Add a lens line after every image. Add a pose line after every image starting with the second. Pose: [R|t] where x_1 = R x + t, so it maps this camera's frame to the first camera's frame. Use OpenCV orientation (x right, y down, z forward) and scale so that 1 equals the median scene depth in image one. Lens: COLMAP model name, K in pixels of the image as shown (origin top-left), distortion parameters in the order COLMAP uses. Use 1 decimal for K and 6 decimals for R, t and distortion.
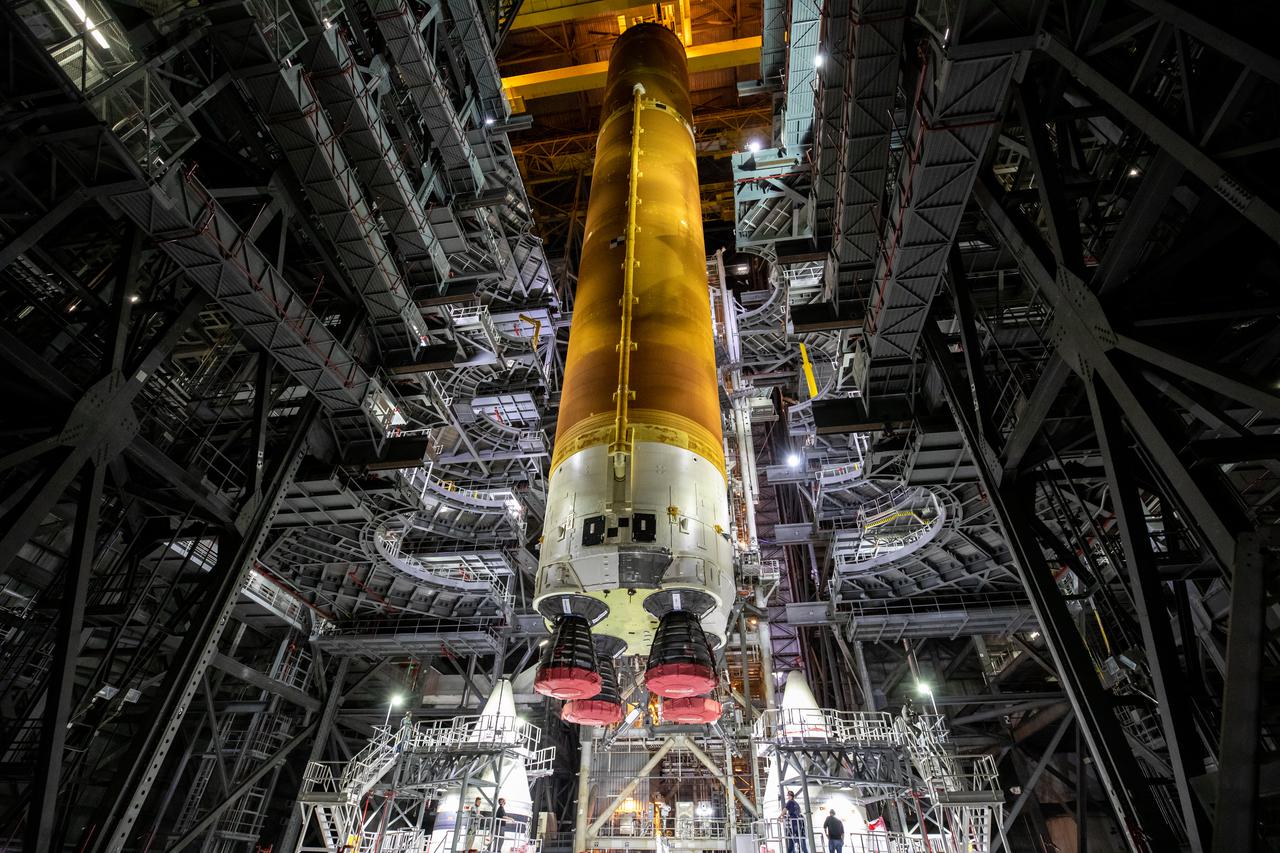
lens RADIAL K [[581.5, 0, 639.7], [0, 581.5, 433.1], [0, 0, 1]] dist [-0.040442, 0.013045]
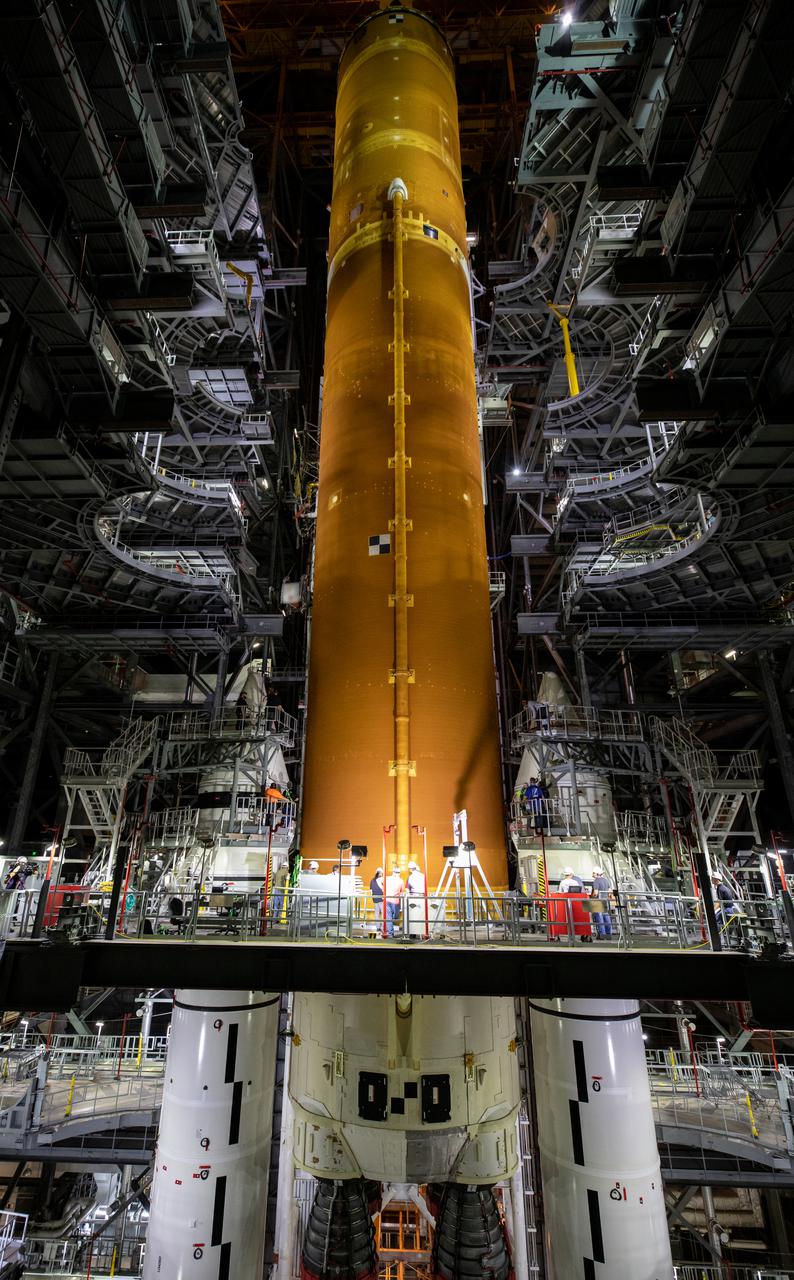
lens RADIAL K [[582.4, 0, 371.6], [0, 582.4, 642.3], [0, 0, 1]] dist [0.009739, 0.000284]
pose [[0.993909, 0.033173, 0.105088, -0.106348], [-0.064969, 0.946653, 0.315637, 0.039777], [-0.089011, -0.320542, 0.943043, 0.051221]]
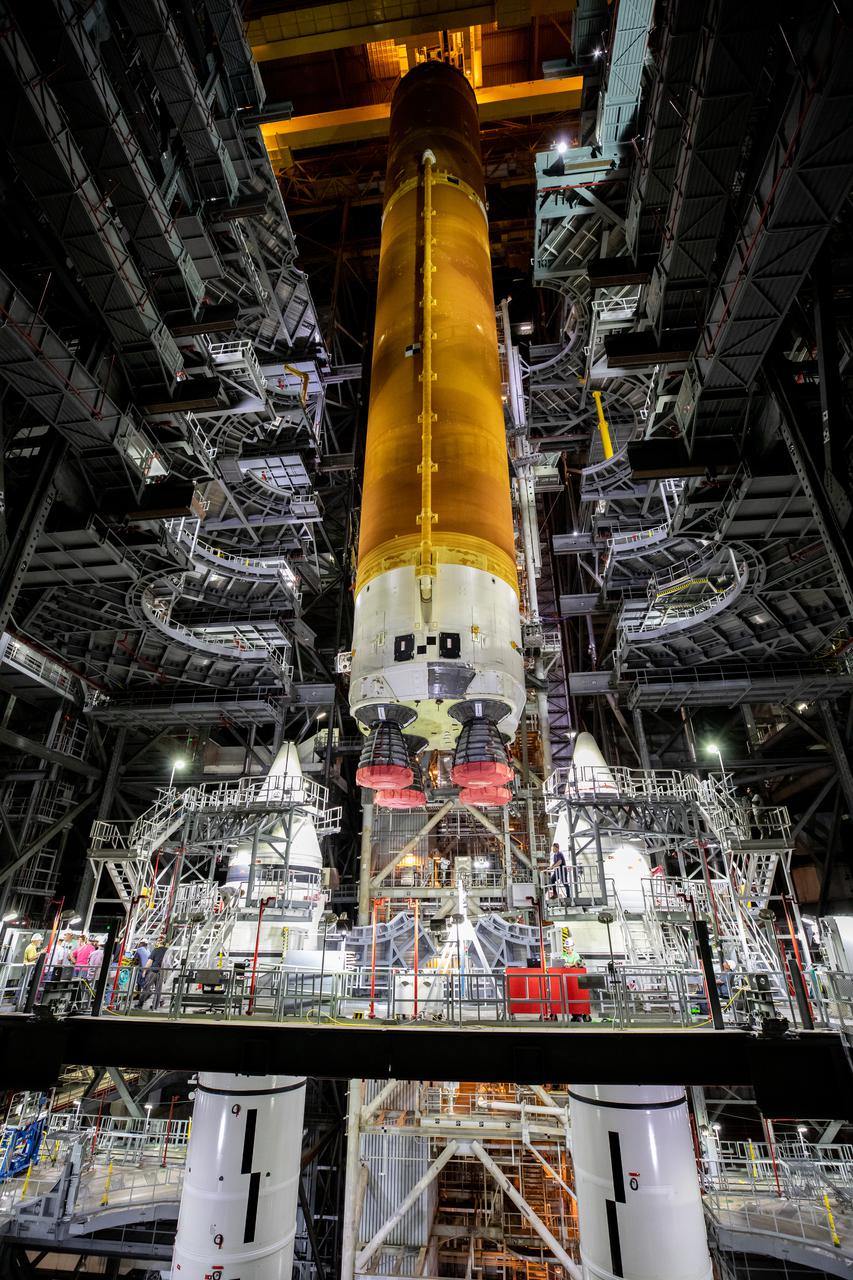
lens RADIAL K [[581.5, 0, 428.2], [0, 581.5, 644.1], [0, 0, 1]] dist [-0.040442, 0.013045]
pose [[0.999344, 0.001730, 0.036187, -0.024981], [-0.009345, 0.977369, 0.211333, 0.038529], [-0.035003, -0.211533, 0.976744, 0.047285]]
